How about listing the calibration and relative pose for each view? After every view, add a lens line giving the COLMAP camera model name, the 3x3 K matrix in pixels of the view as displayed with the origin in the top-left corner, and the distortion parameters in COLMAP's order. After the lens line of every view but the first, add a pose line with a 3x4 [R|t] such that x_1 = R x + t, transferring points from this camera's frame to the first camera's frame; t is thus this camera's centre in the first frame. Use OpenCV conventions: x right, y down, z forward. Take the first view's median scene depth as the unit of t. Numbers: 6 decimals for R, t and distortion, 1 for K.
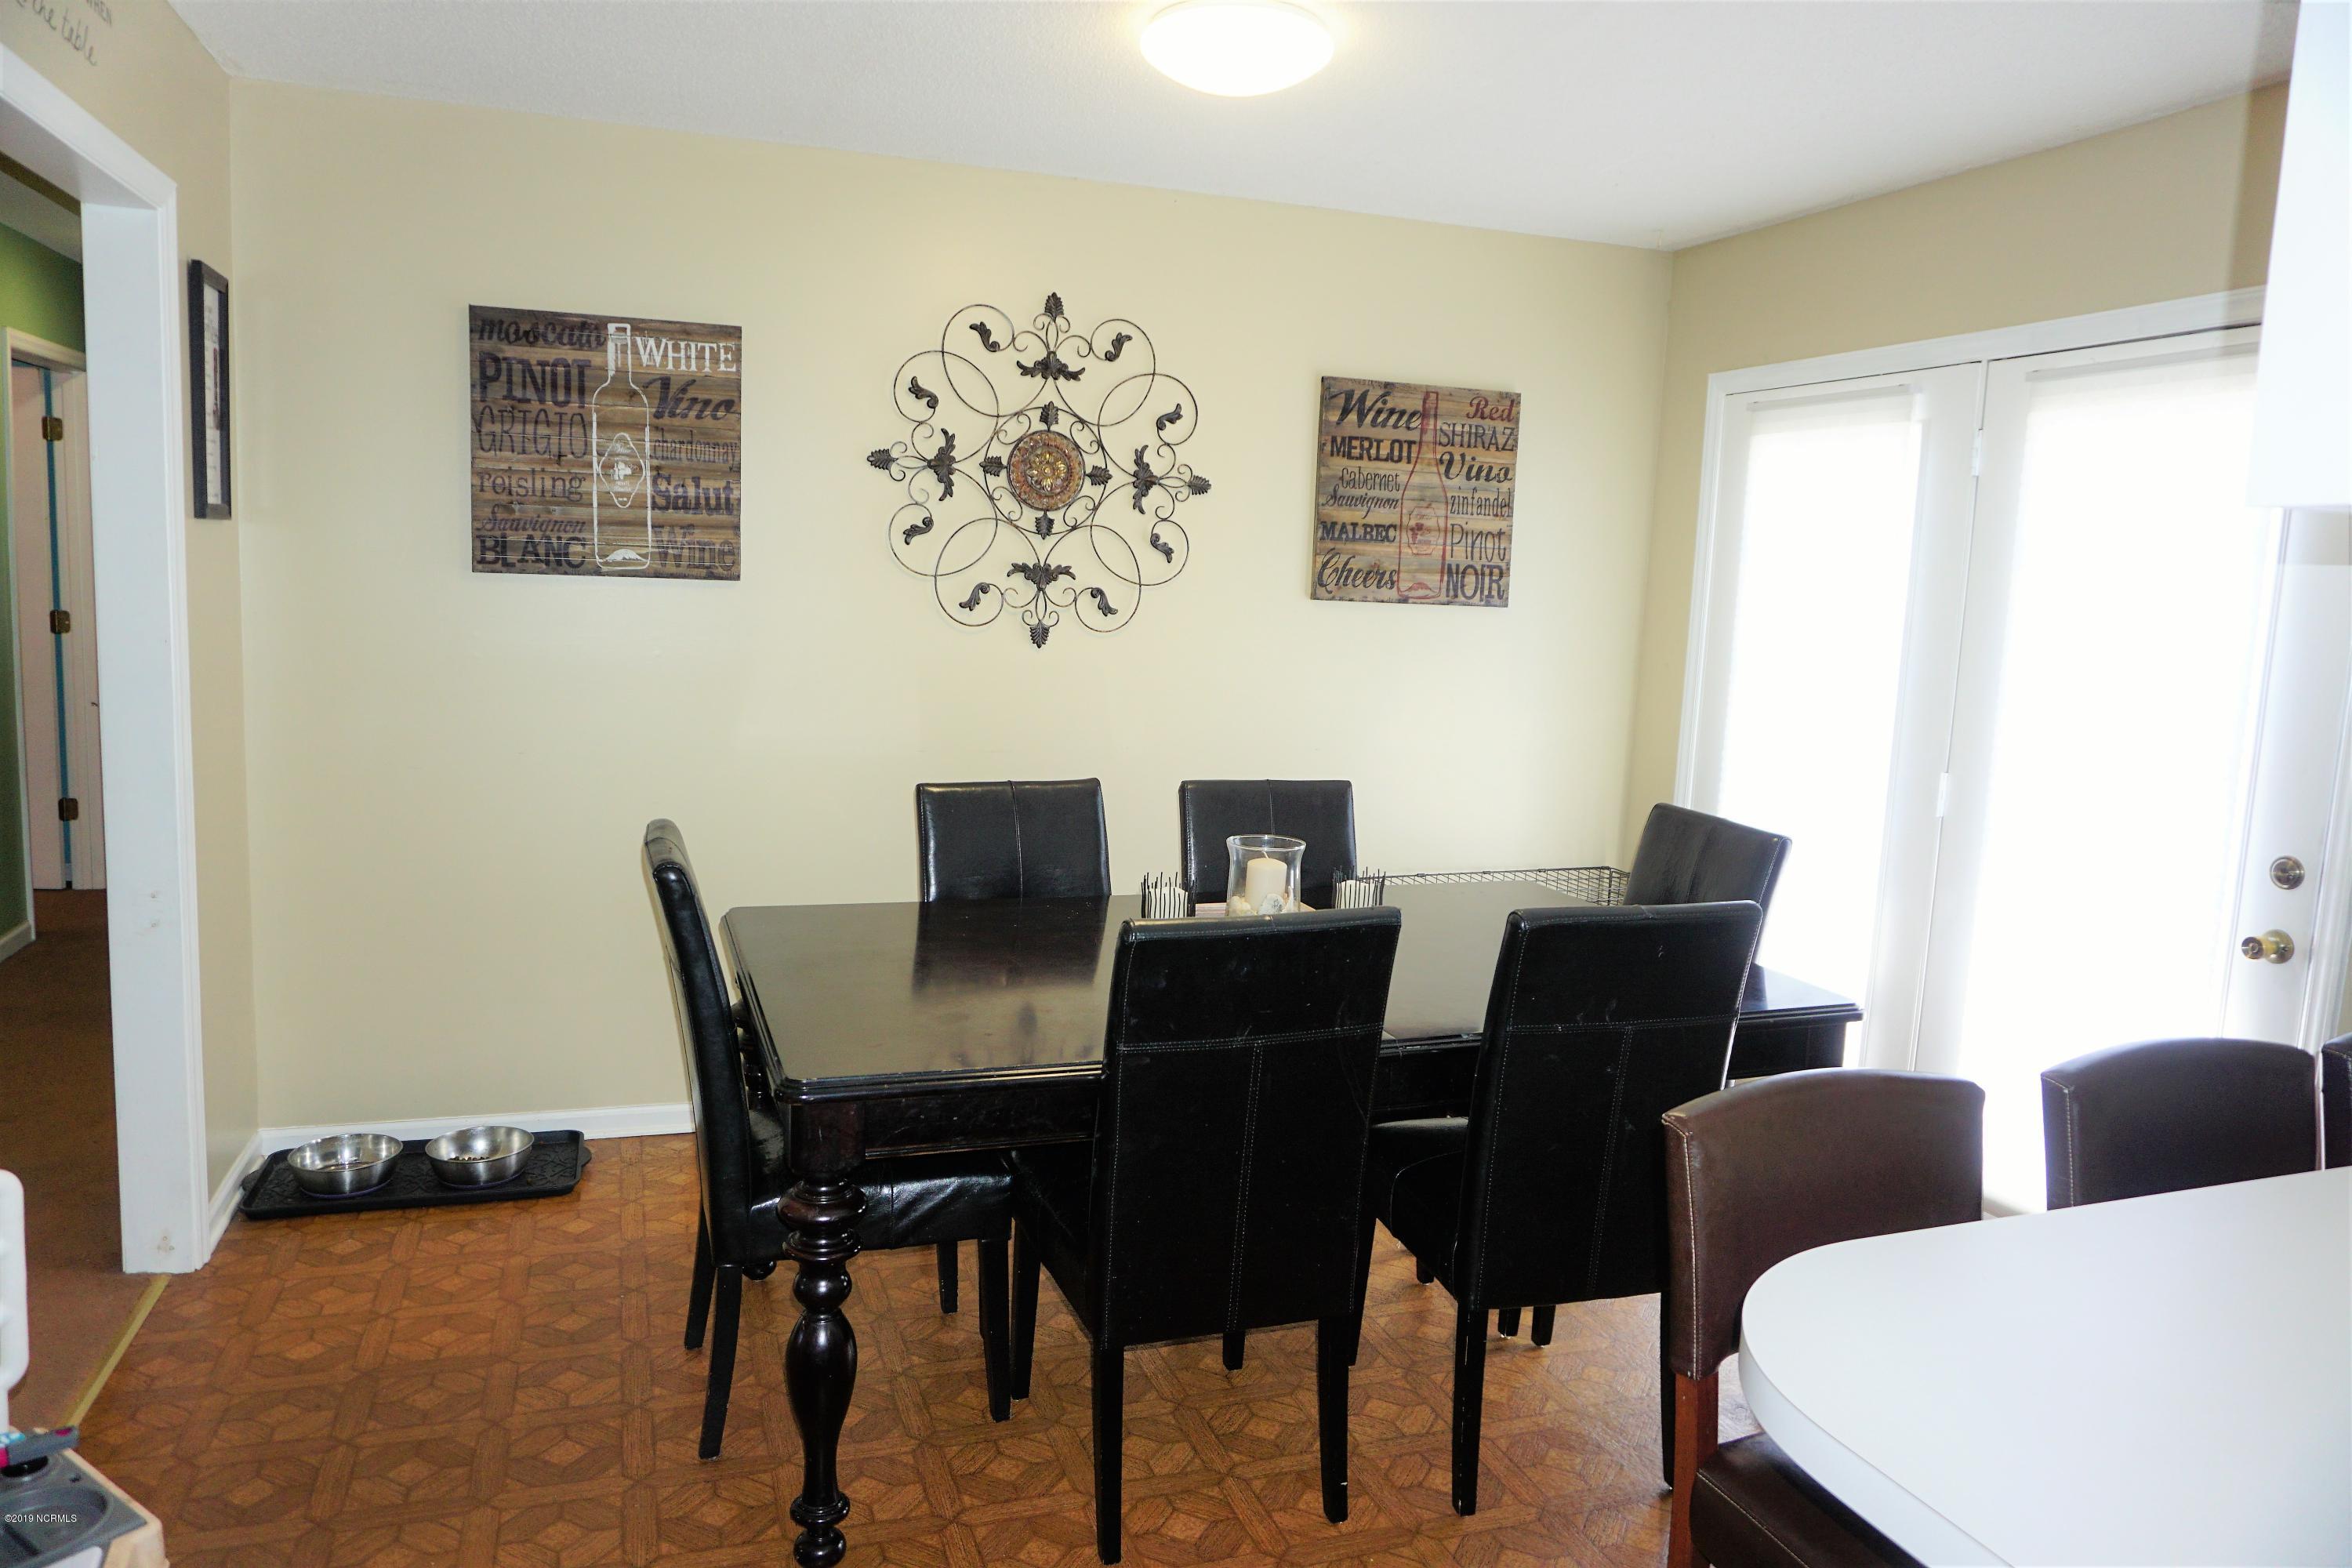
lens RADIAL K [[1560.9, 0, 1167.7], [0, 1560.9, 786.8], [0, 0, 1]] dist [-0.055278, 0.033104]
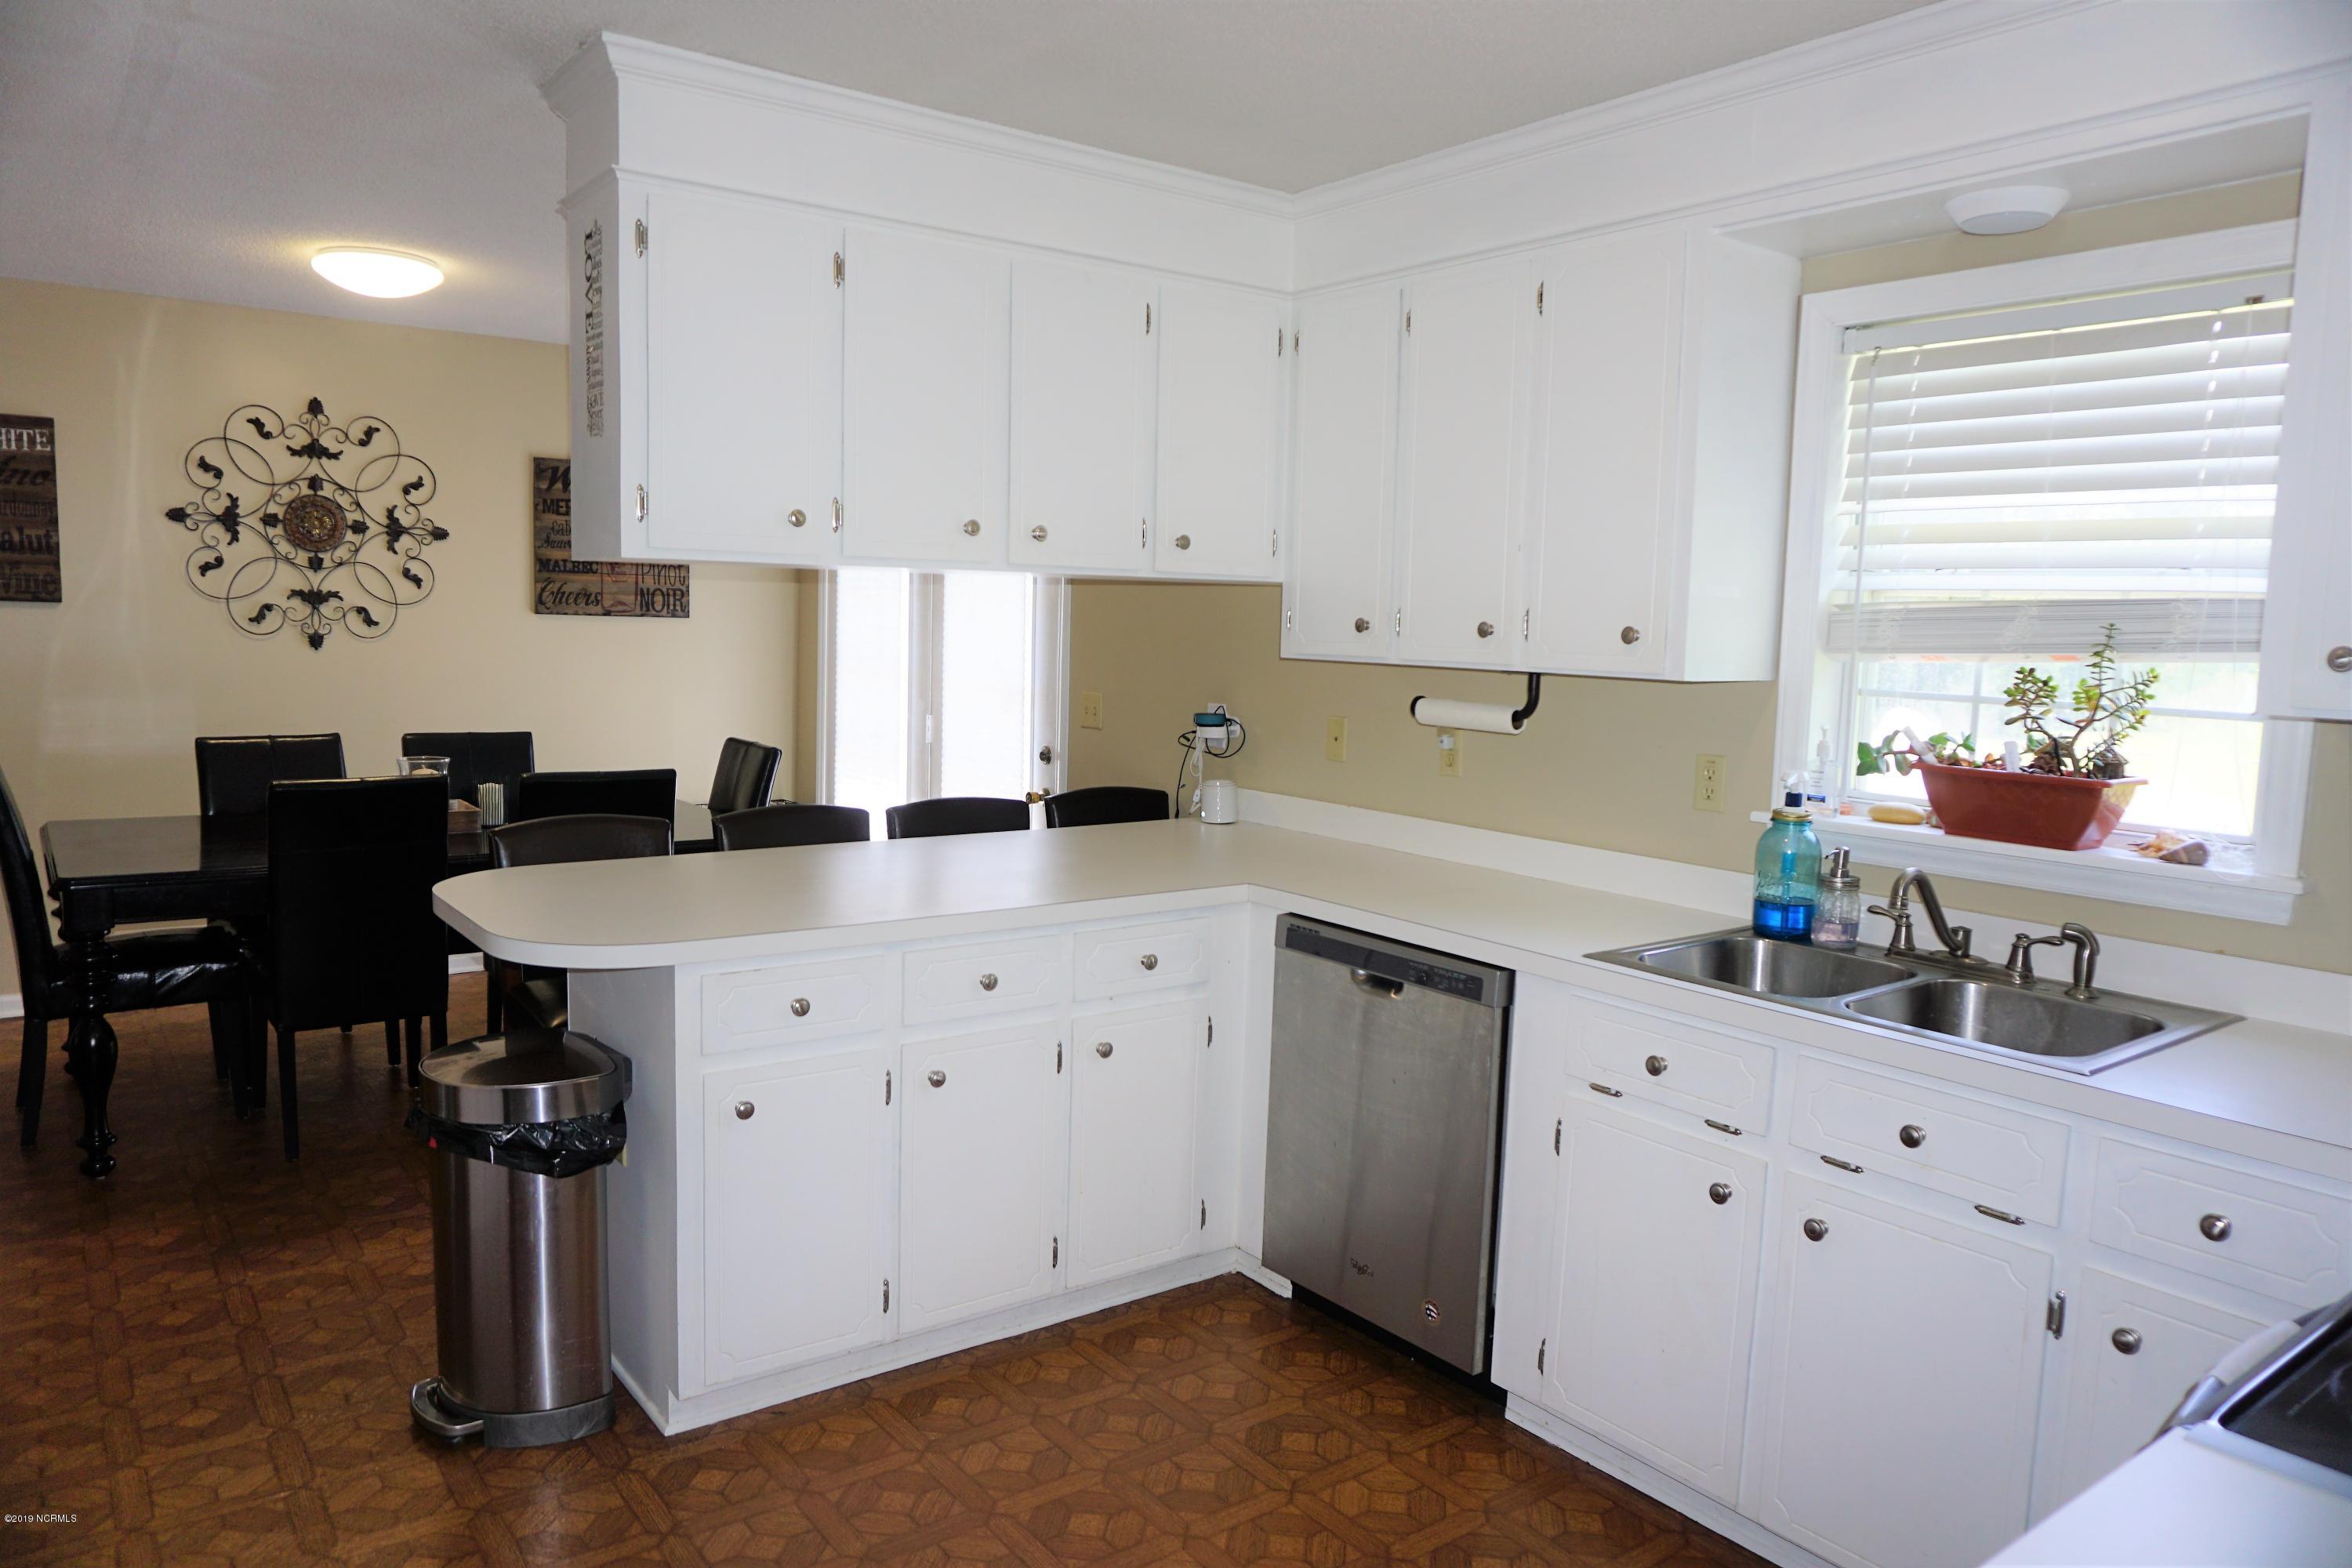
lens RADIAL K [[1560.9, 0, 1193.9], [0, 1560.9, 790.0], [0, 0, 1]] dist [-0.055278, 0.033104]
pose [[0.949311, -0.041852, 0.311541, 0.232876], [0.046875, 0.998863, -0.008650, 0.086037], [-0.310825, 0.022815, 0.950193, -0.556576]]
